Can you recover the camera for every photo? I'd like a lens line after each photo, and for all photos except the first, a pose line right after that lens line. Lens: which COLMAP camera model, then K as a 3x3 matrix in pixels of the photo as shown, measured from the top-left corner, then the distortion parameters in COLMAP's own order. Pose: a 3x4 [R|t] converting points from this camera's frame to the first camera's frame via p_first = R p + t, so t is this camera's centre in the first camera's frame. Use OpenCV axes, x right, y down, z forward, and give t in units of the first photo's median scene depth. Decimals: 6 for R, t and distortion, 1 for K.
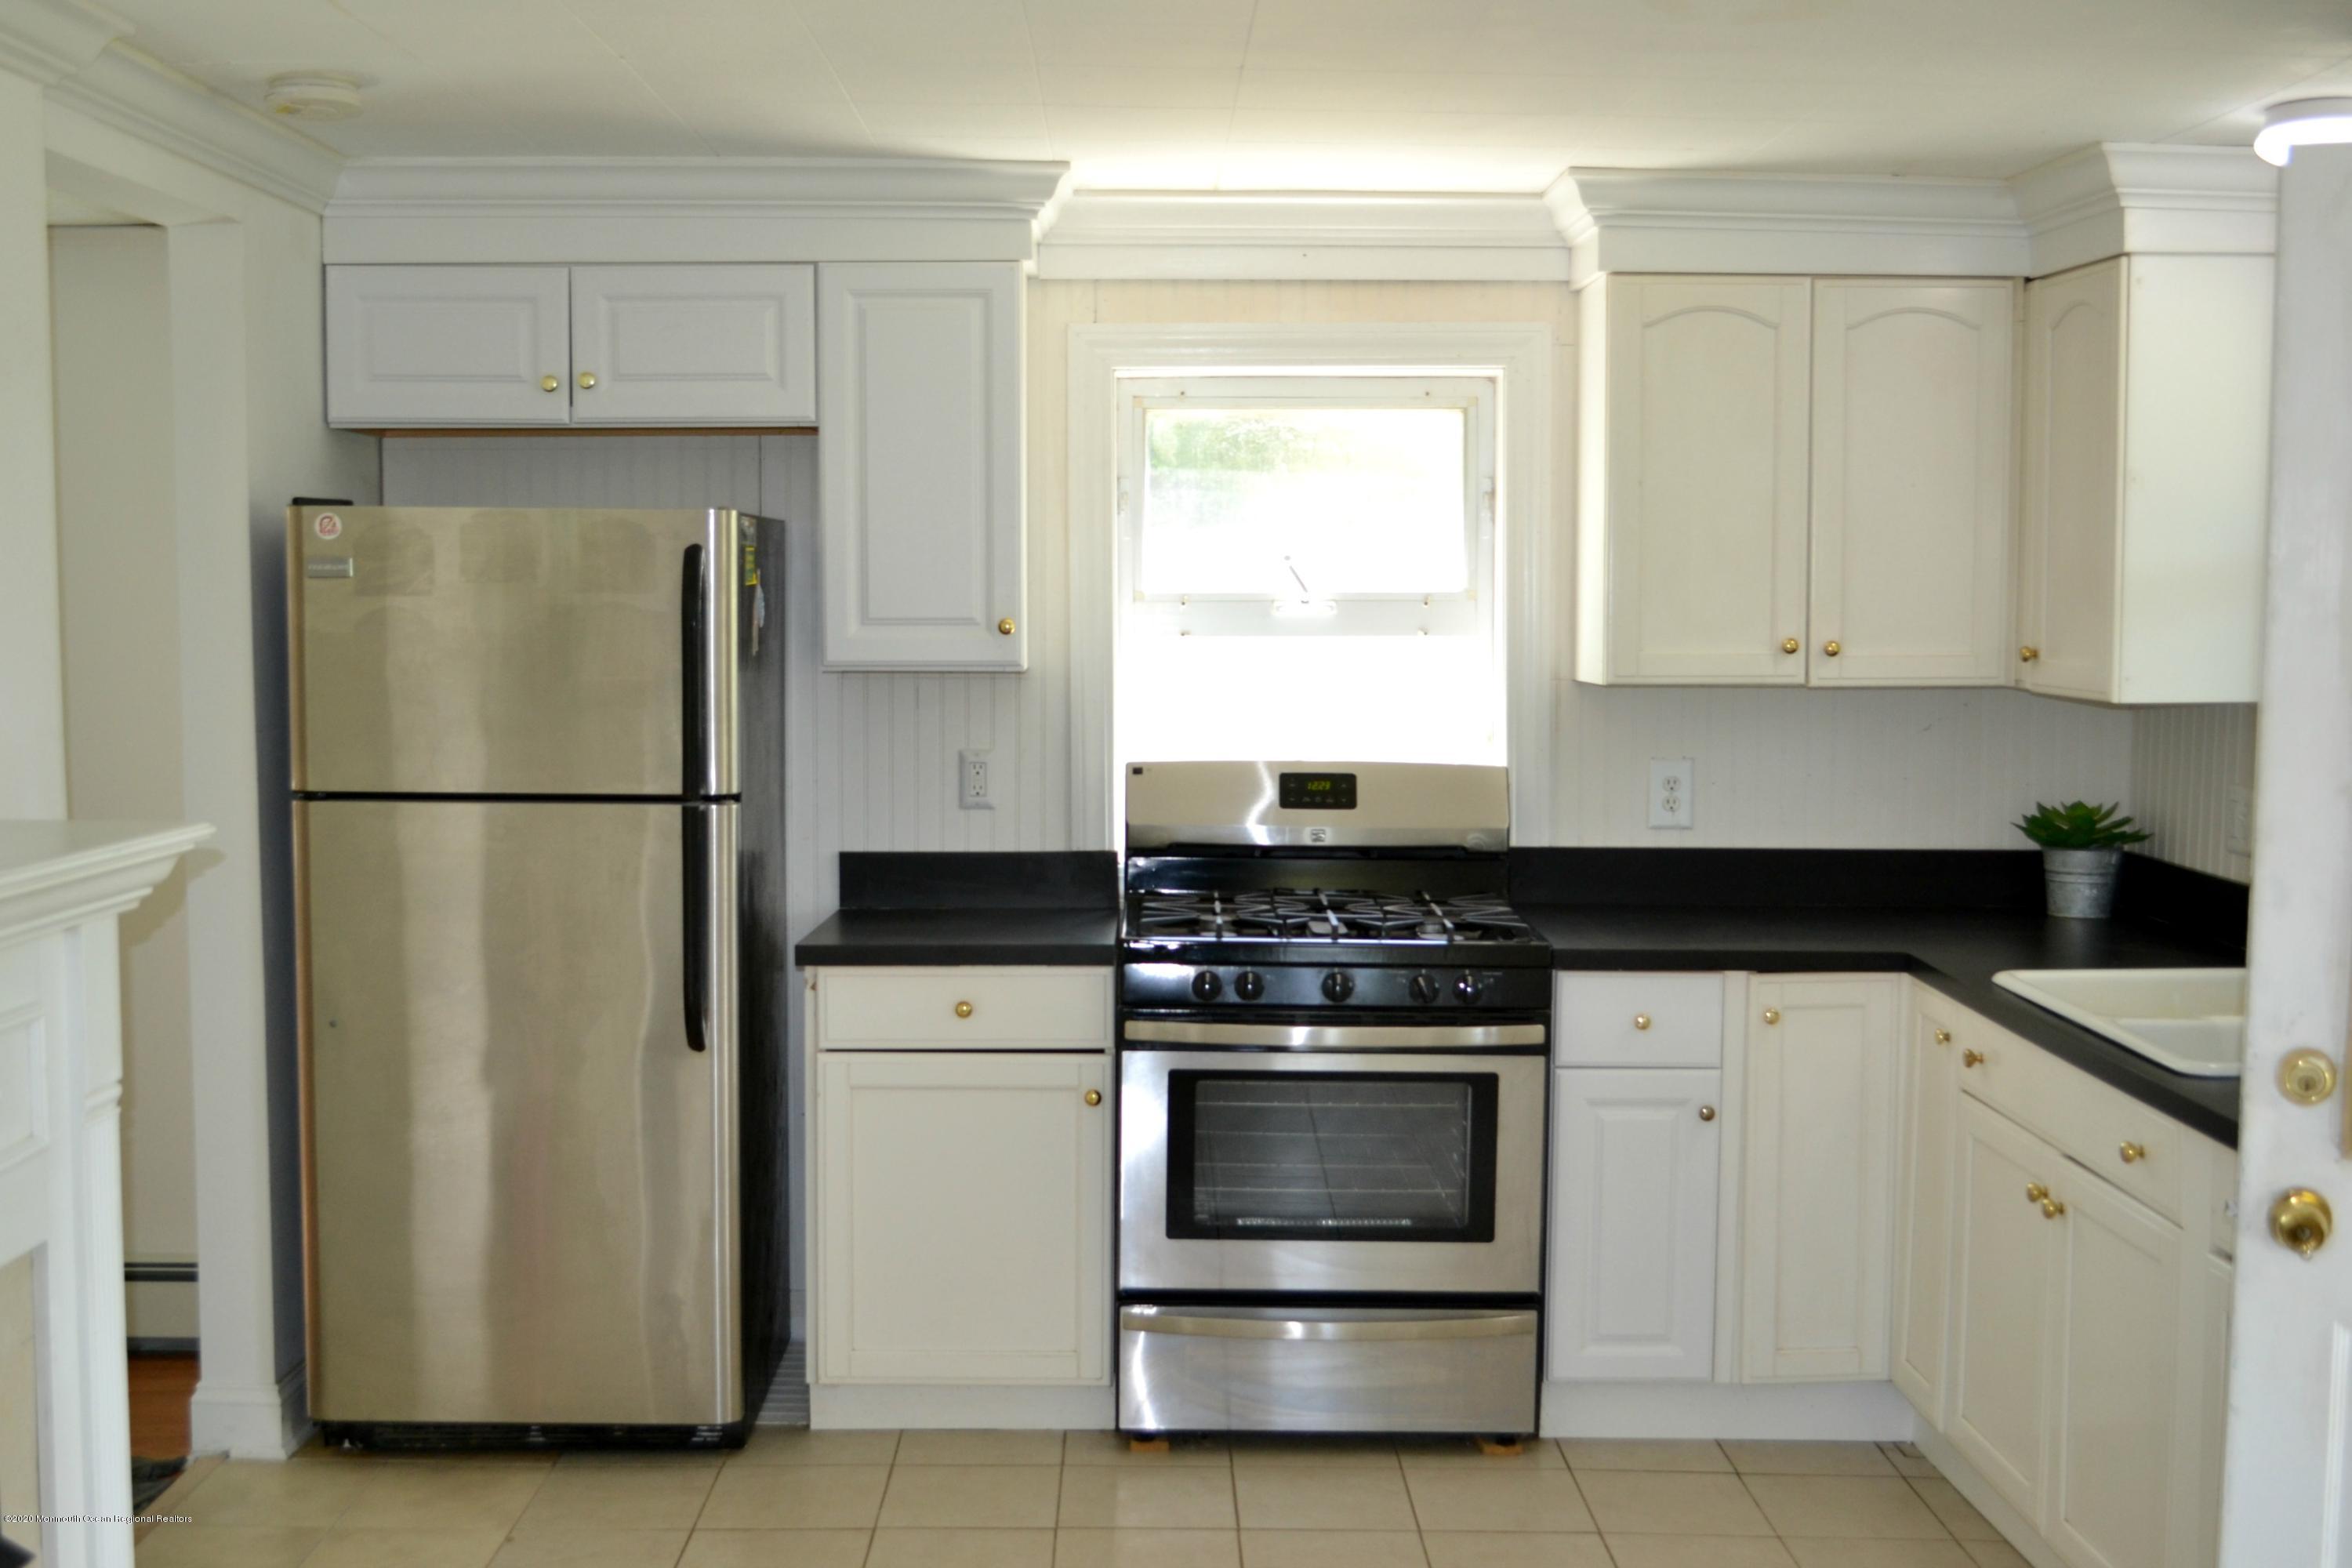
lens RADIAL K [[2542.2, 0, 1143.6], [0, 2542.2, 783.1], [0, 0, 1]] dist [-0.058617, 0.017059]
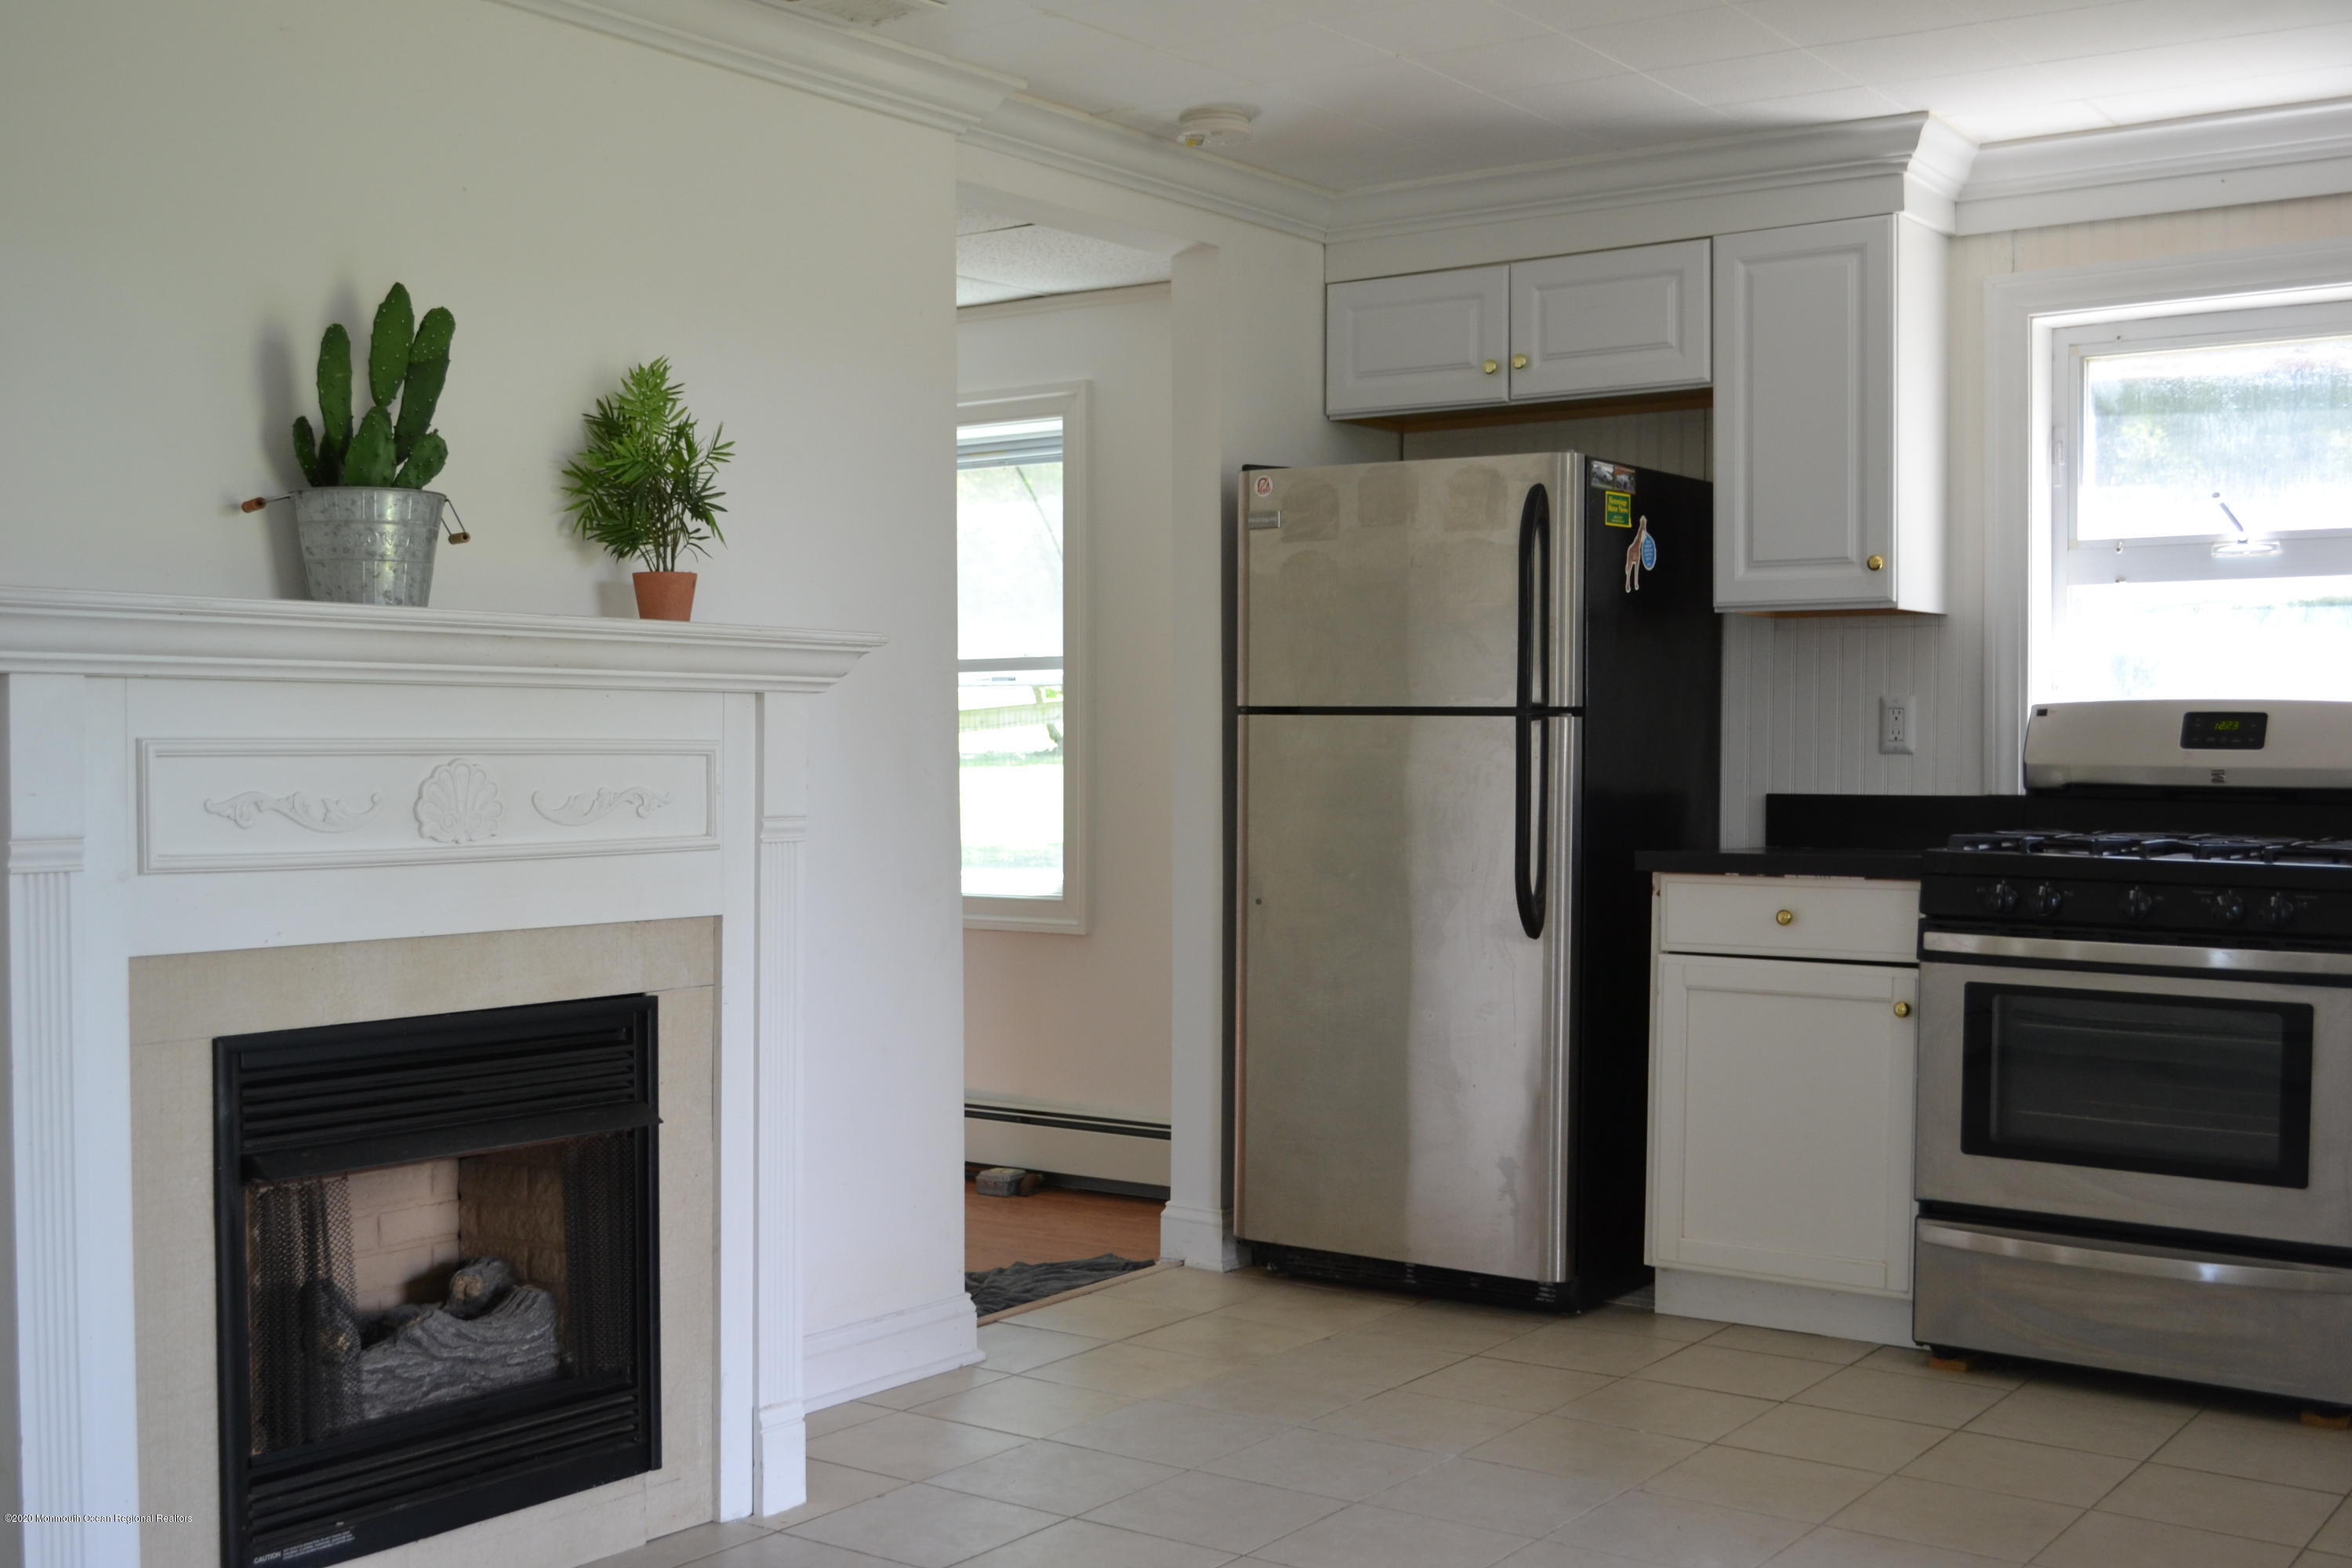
lens RADIAL K [[2542.2, 0, 1143.6], [0, 2542.2, 783.1], [0, 0, 1]] dist [-0.058617, 0.017059]
pose [[0.800056, 0.009331, -0.599852, 0.333787], [-0.046704, 0.997813, -0.046771, 0.092182], [0.598104, 0.065435, 0.798743, 0.002531]]
